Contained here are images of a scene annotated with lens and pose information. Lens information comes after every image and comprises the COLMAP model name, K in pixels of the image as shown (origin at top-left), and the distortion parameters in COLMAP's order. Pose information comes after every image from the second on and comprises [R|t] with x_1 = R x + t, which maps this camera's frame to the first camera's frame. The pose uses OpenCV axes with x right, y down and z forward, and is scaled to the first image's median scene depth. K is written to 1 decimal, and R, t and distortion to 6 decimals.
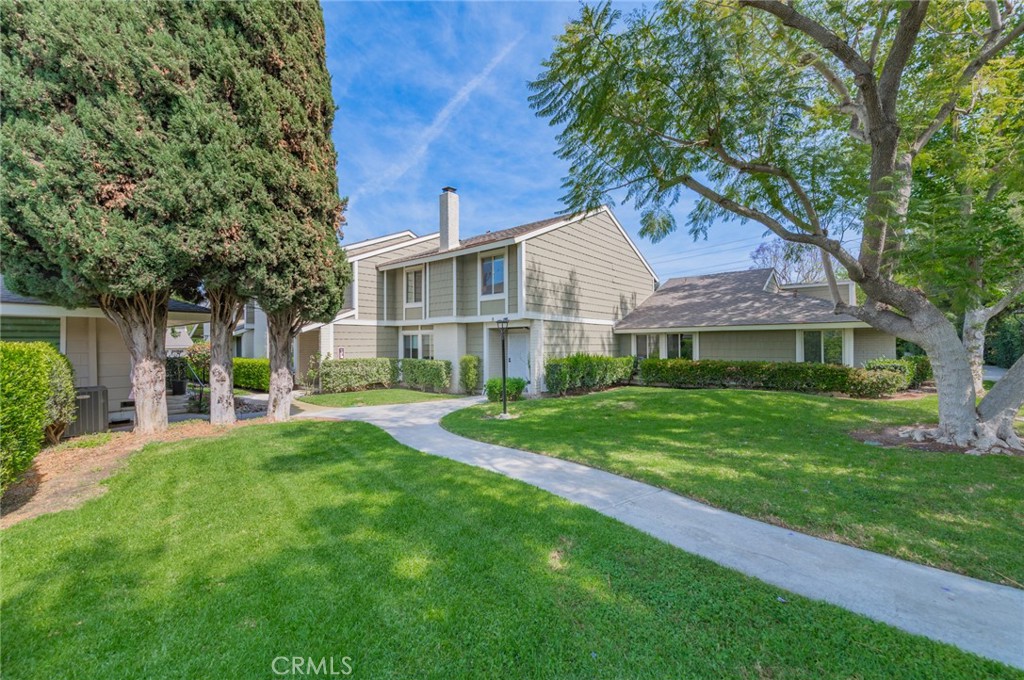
lens RADIAL K [[417.4, 0, 512.0], [0, 417.4, 340.0], [0, 0, 1]] dist [-0.000413, 0.000008]
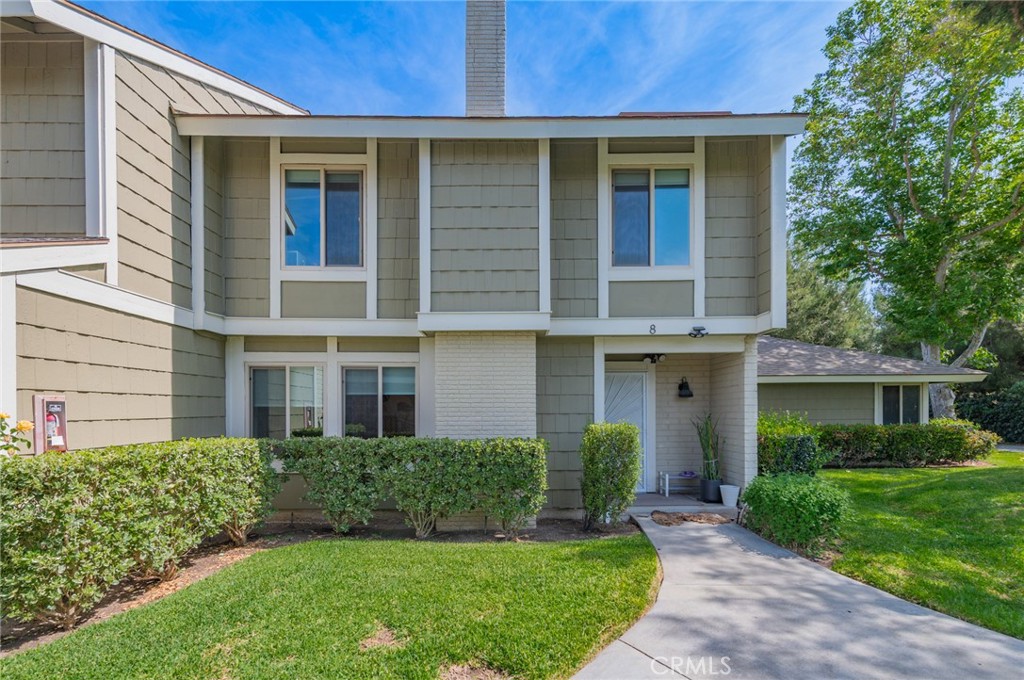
lens RADIAL K [[494.8, 0, 508.3], [0, 494.8, 408.5], [0, 0, 1]] dist [0.009728, -0.000424]
pose [[0.759695, 0.003249, 0.650271, -0.384073], [-0.005600, 0.999983, 0.001546, 0.021142], [-0.650255, -0.004816, 0.759700, 0.621461]]
